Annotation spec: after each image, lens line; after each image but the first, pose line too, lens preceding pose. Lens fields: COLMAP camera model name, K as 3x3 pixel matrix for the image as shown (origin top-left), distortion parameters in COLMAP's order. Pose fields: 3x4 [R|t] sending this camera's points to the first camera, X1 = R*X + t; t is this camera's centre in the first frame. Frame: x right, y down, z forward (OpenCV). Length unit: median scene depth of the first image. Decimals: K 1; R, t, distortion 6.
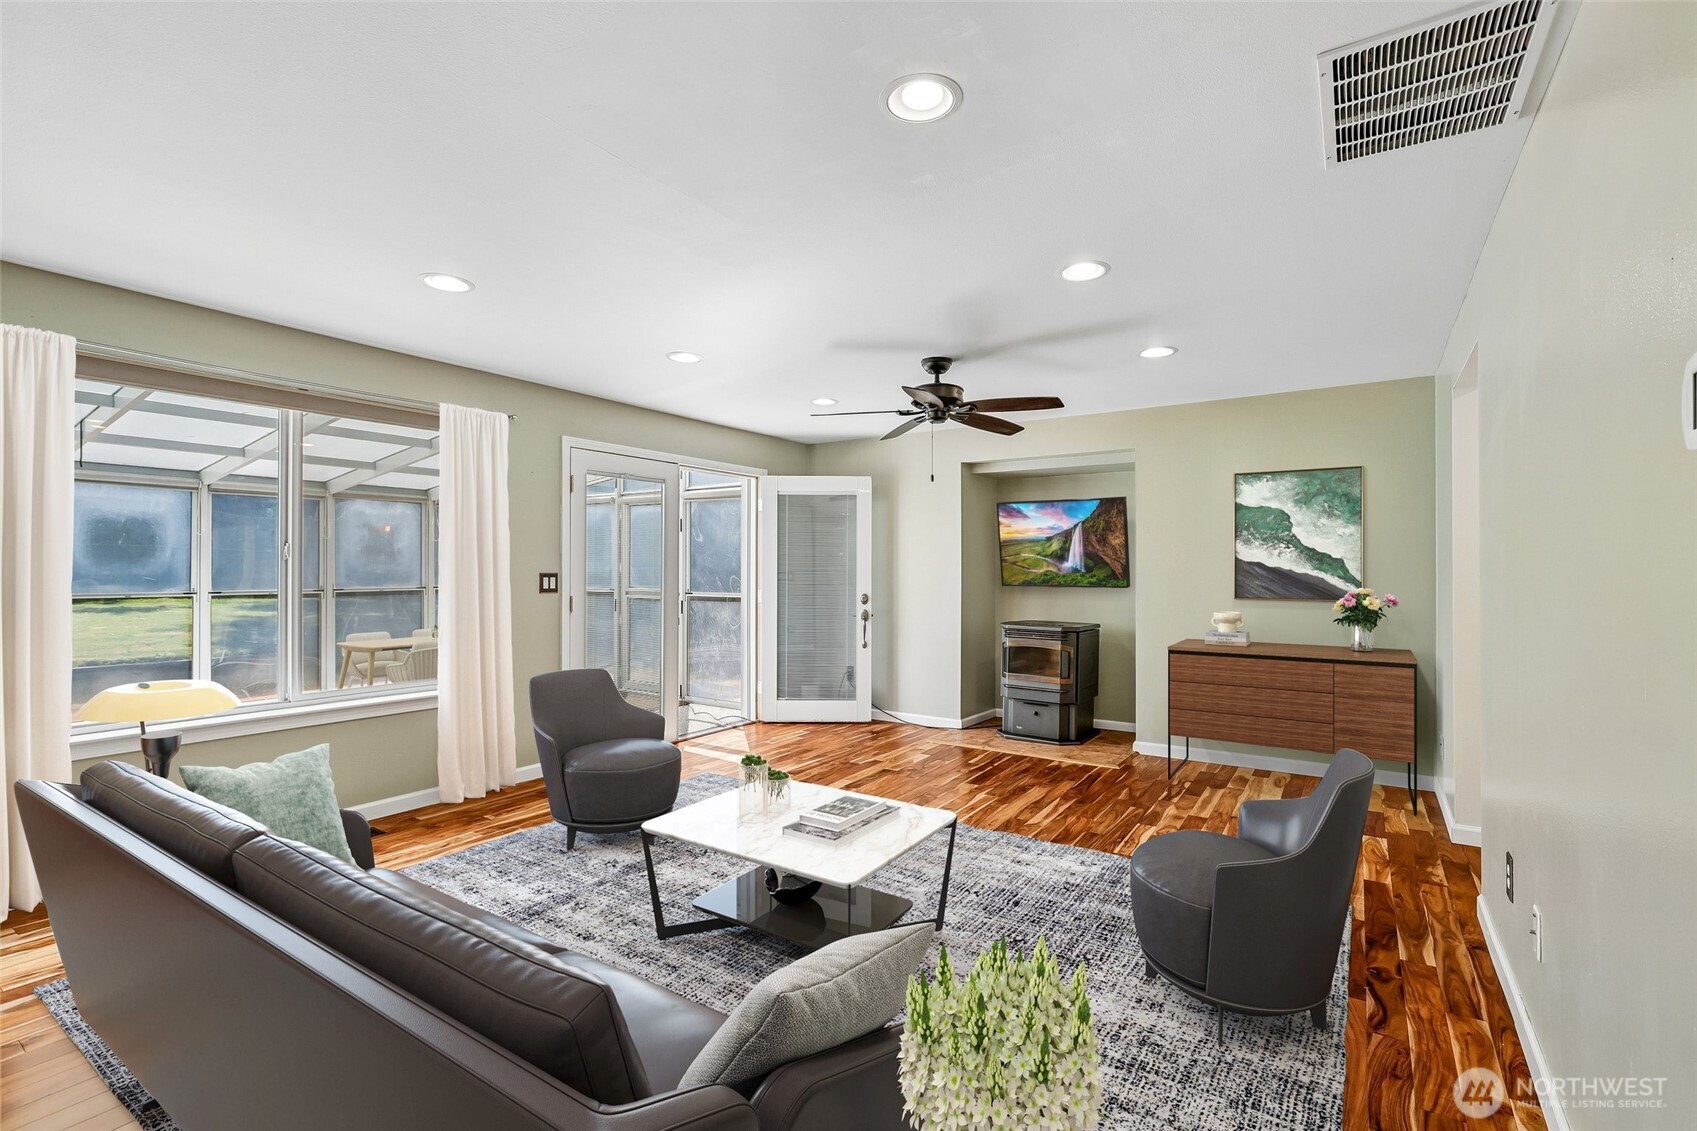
lens RADIAL K [[767.2, 0, 848.5], [0, 767.2, 565.5], [0, 0, 1]] dist [-0.018844, 0.000045]
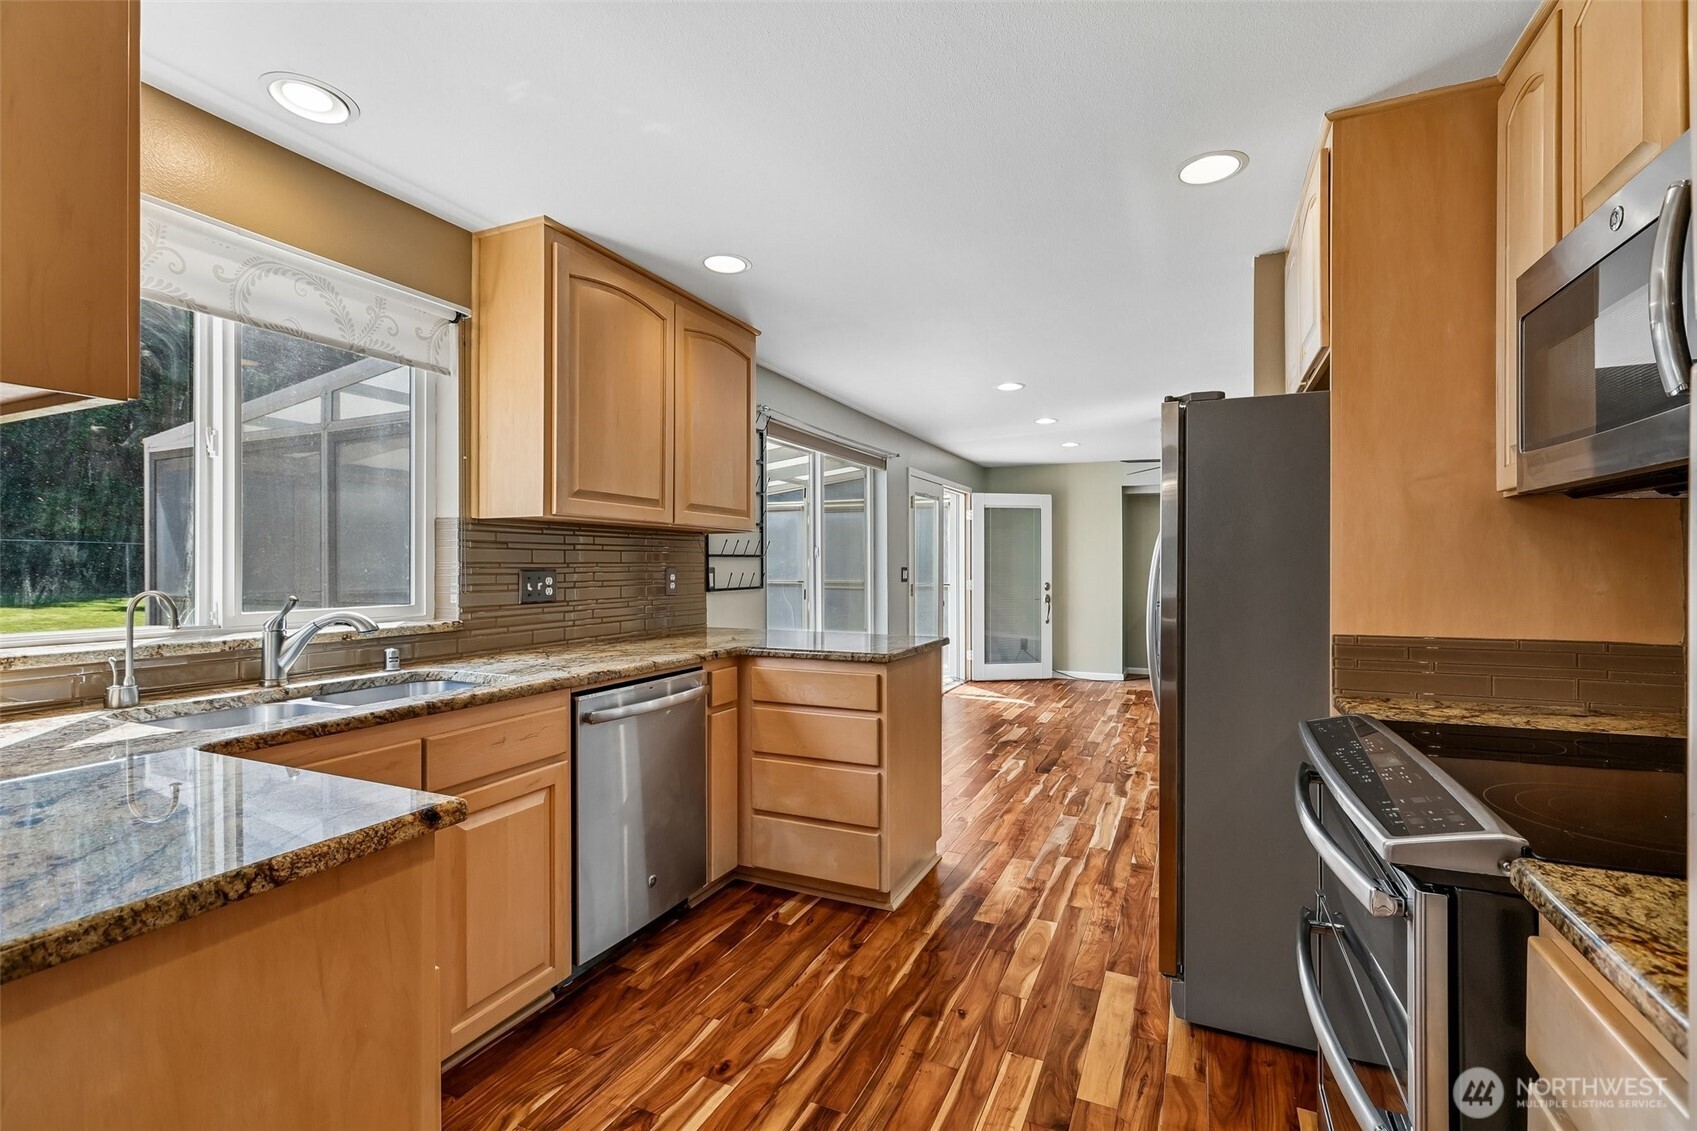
lens RADIAL K [[750.0, 0, 858.5], [0, 750.0, 566.5], [0, 0, 1]] dist [0.000322, 0.000606]
pose [[0.986313, -0.002401, 0.164866, -0.516267], [0.001334, 0.999977, 0.006584, -0.000390], [-0.164878, -0.006274, 0.986294, -0.229269]]
